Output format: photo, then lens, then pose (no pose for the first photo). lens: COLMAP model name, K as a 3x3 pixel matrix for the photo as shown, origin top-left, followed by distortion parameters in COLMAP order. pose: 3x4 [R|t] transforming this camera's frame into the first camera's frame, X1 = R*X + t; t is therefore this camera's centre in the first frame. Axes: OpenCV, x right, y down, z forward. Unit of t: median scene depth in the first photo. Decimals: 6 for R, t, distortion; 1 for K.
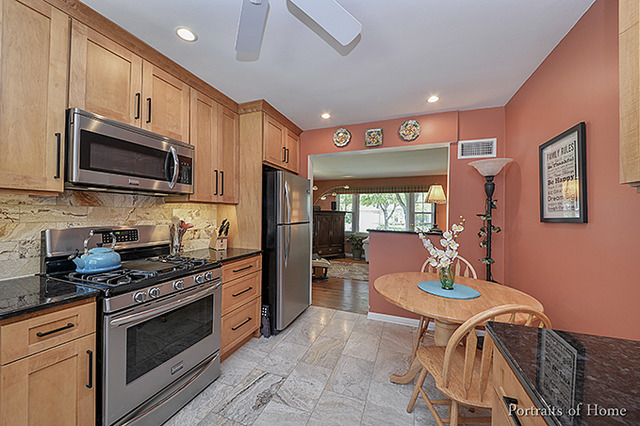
lens RADIAL K [[231.0, 0, 320.9], [0, 231.0, 215.2], [0, 0, 1]] dist [-0.000685, -0.002690]
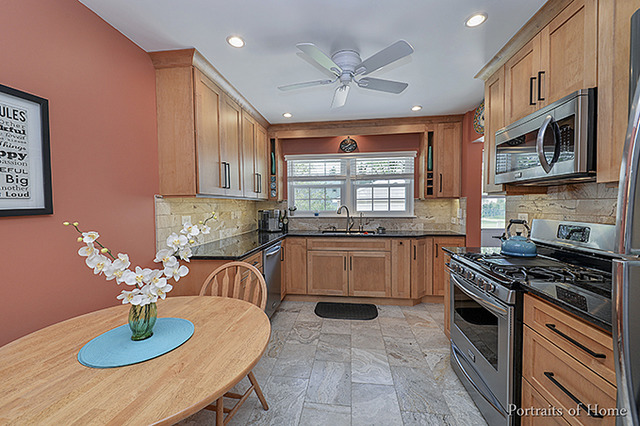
lens RADIAL K [[261.7, 0, 312.8], [0, 261.7, 212.0], [0, 0, 1]] dist [-0.012782, -0.001573]
pose [[-0.974036, -0.000171, -0.226392, 0.188871], [-0.006467, 0.999613, 0.027068, -0.004585], [0.226300, 0.027830, -0.973660, 1.116206]]
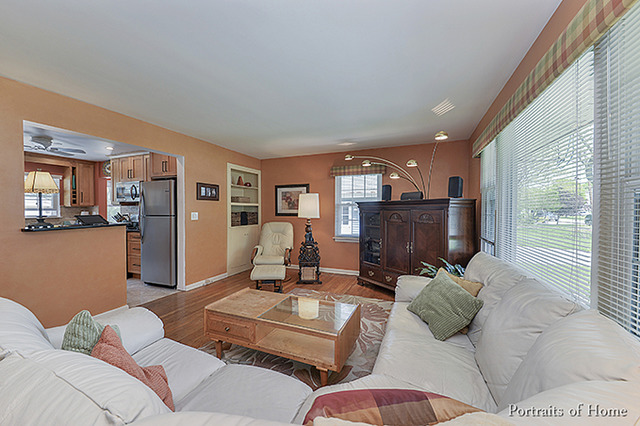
lens RADIAL K [[239.8, 0, 316.5], [0, 239.8, 214.4], [0, 0, 1]] dist [-0.002182, -0.000362]
pose [[-0.015405, 0.003371, -0.999876, 1.449643], [-0.002008, 0.999992, 0.003403, 0.025843], [0.999879, 0.002061, -0.015398, 2.178405]]
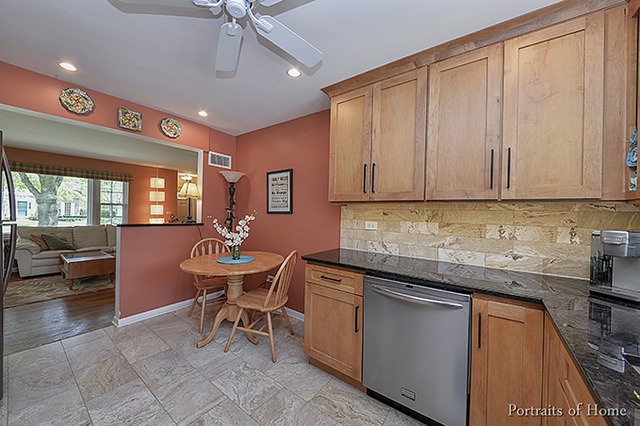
lens RADIAL K [[231.0, 0, 316.6], [0, 231.0, 213.8], [0, 0, 1]] dist [-0.000685, -0.002690]
pose [[0.270268, -0.010441, 0.962729, -0.491160], [-0.017749, 0.999717, 0.015825, -0.002989], [-0.962622, -0.021365, 0.270006, 0.074562]]
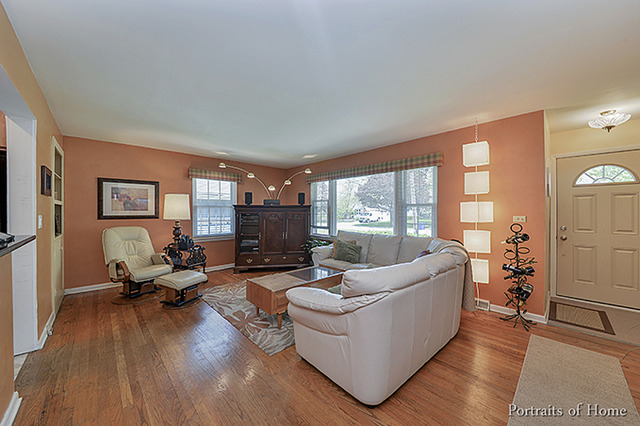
lens RADIAL K [[231.0, 0, 317.7], [0, 231.0, 211.3], [0, 0, 1]] dist [-0.000685, -0.002690]
pose [[0.893590, -0.012464, -0.448711, 1.262598], [0.011193, 0.999922, -0.005485, 0.017575], [0.448745, -0.000121, 0.893660, 1.028705]]
